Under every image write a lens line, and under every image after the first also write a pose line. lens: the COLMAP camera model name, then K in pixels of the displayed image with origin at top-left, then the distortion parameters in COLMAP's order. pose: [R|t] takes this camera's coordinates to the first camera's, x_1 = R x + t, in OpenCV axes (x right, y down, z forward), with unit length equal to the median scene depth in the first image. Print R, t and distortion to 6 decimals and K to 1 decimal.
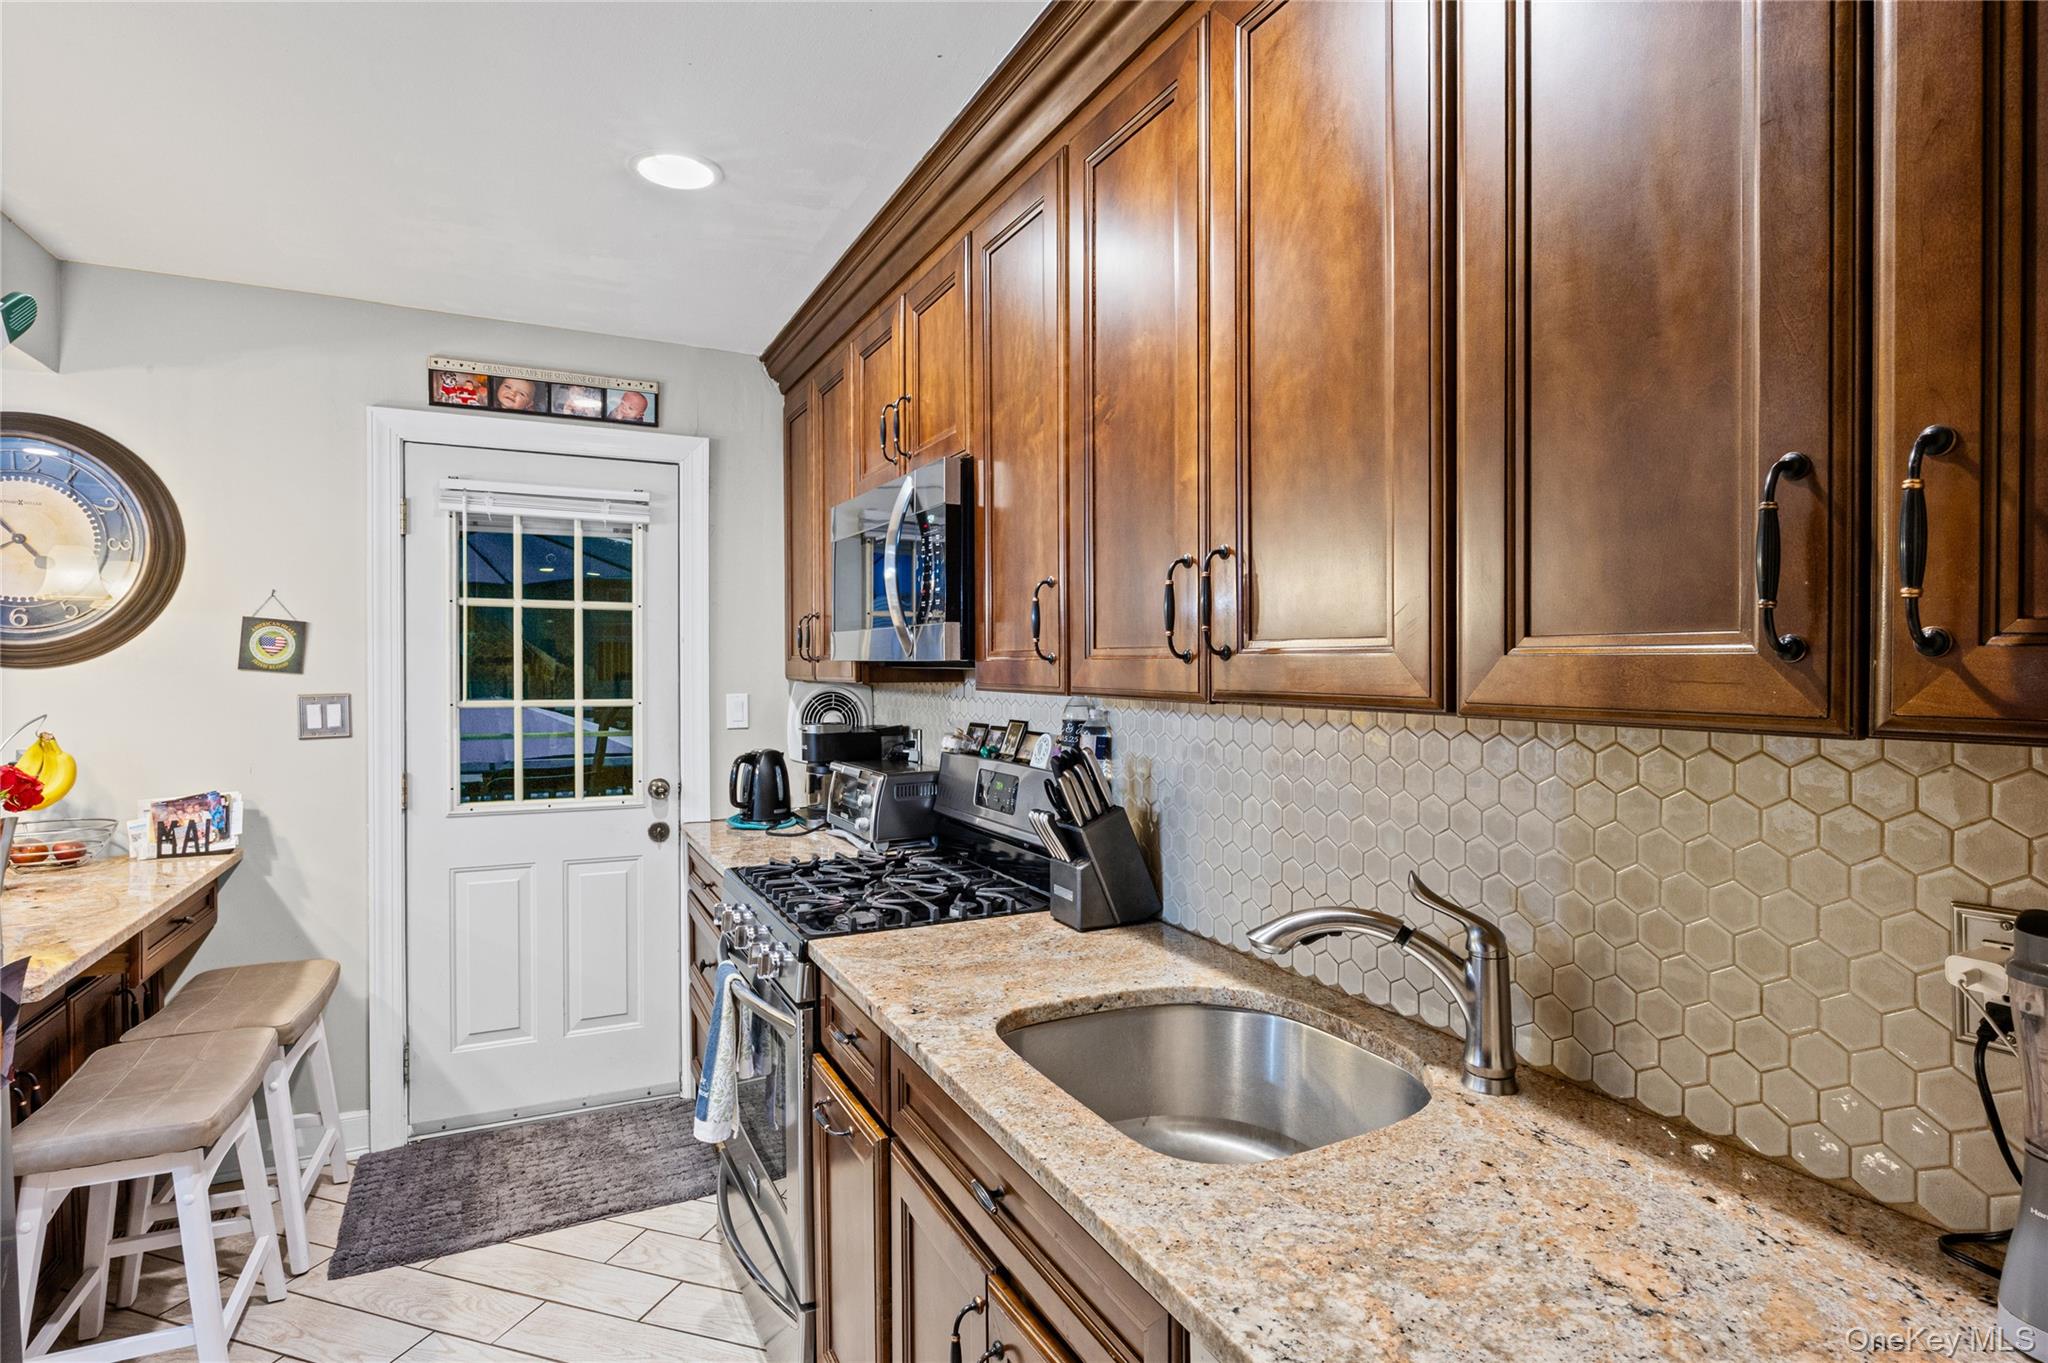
lens RADIAL K [[991.1, 0, 1026.2], [0, 991.1, 696.0], [0, 0, 1]] dist [0.002498, 0.000069]
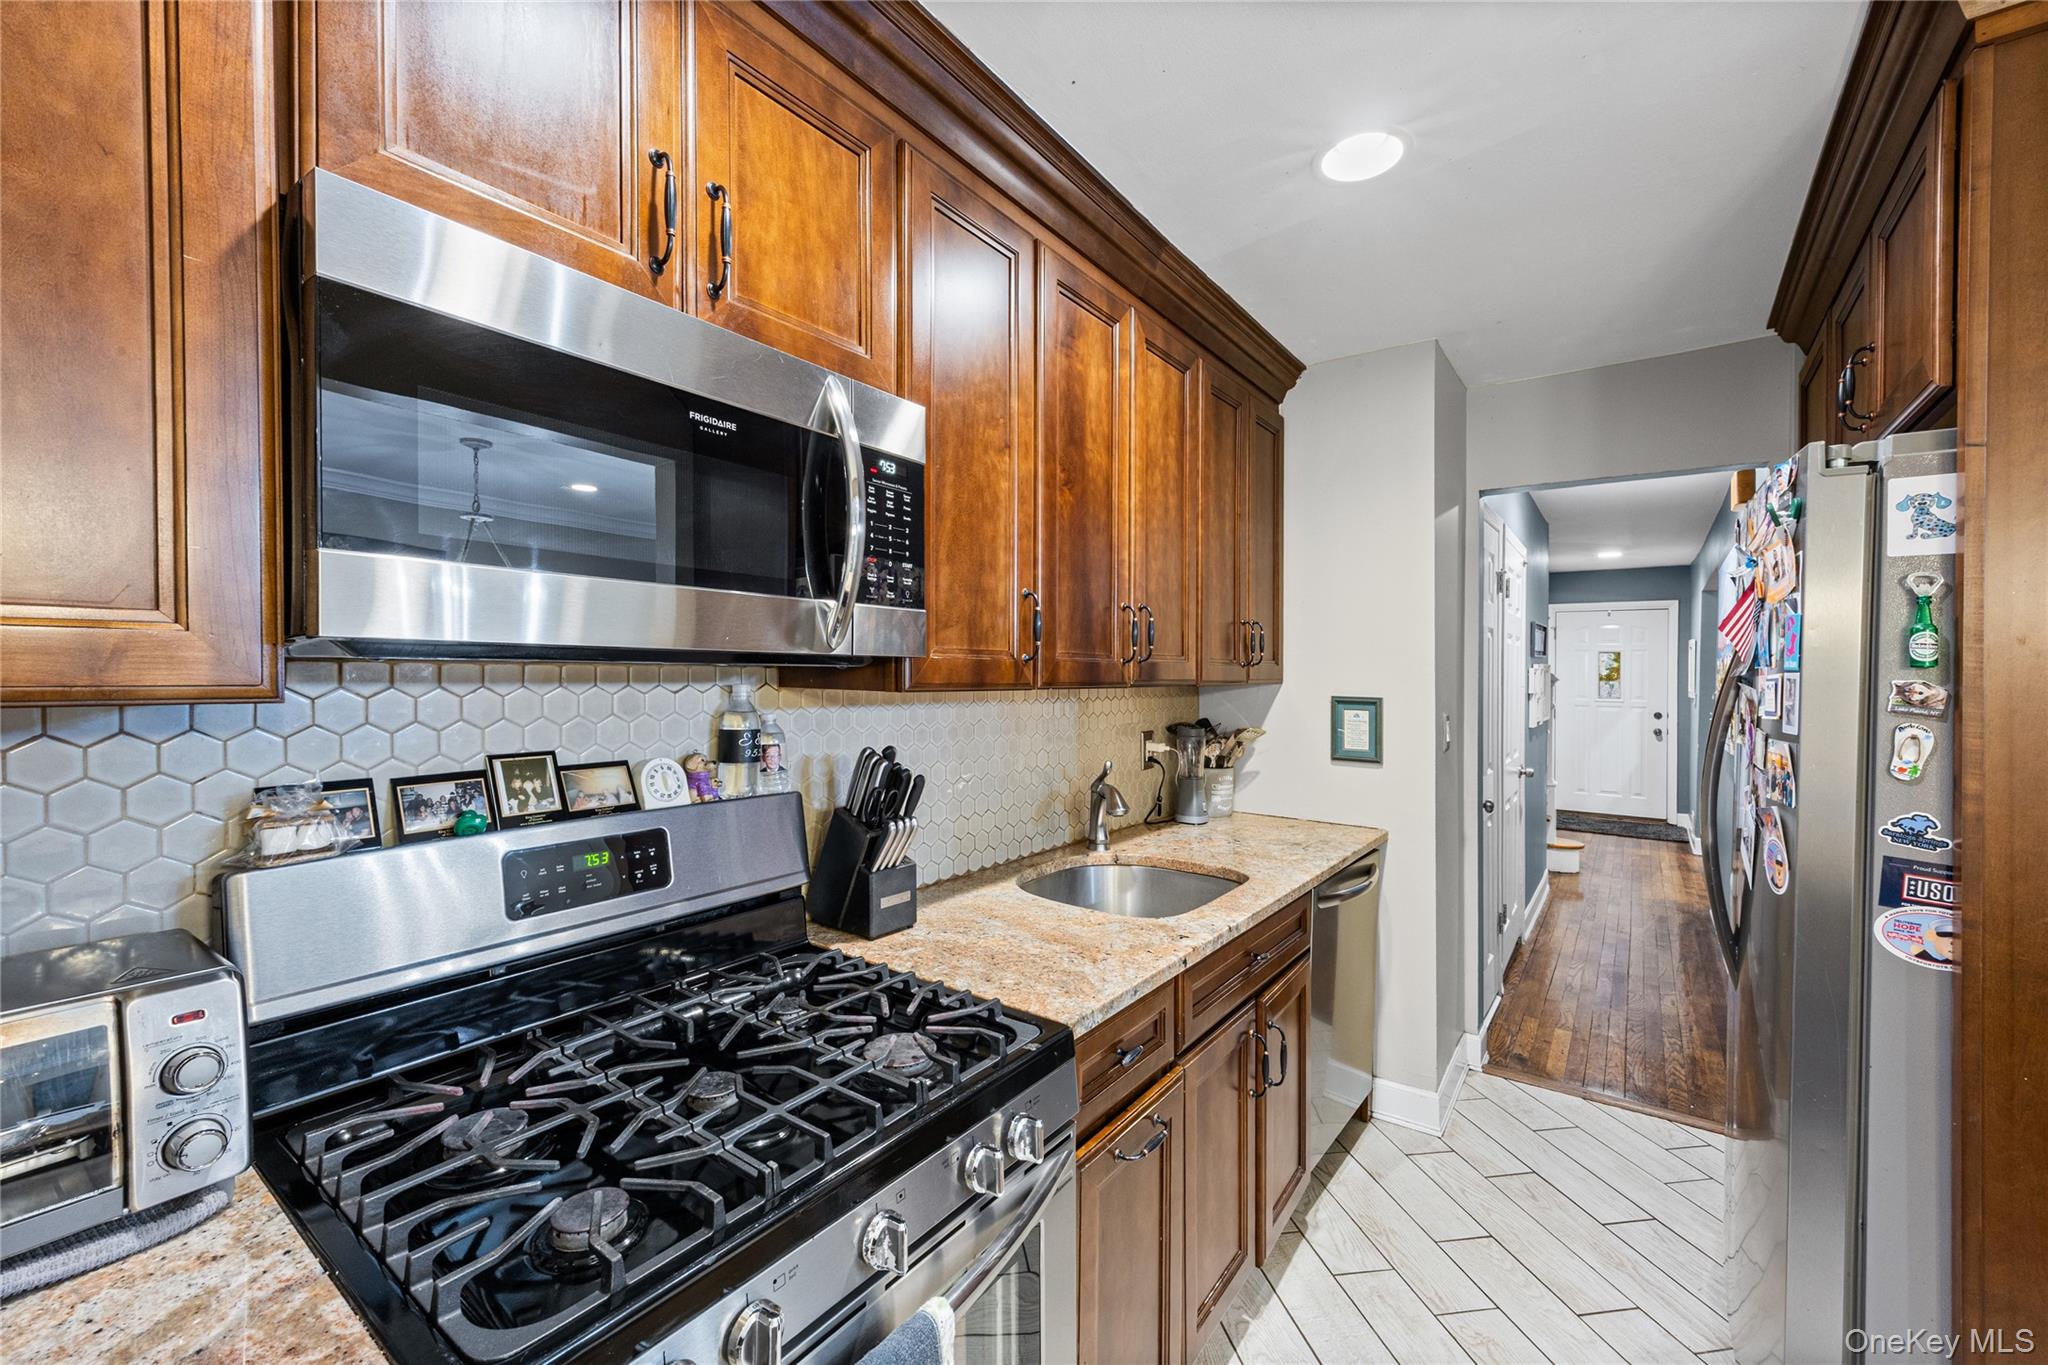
lens RADIAL K [[839.2, 0, 1022.5], [0, 839.2, 686.0], [0, 0, 1]] dist [-0.000285, 0.000003]
pose [[-0.467346, -0.004824, 0.884061, -0.981711], [0.003038, 0.999970, 0.007062, -0.015592], [-0.884069, 0.005986, -0.467318, 1.702004]]
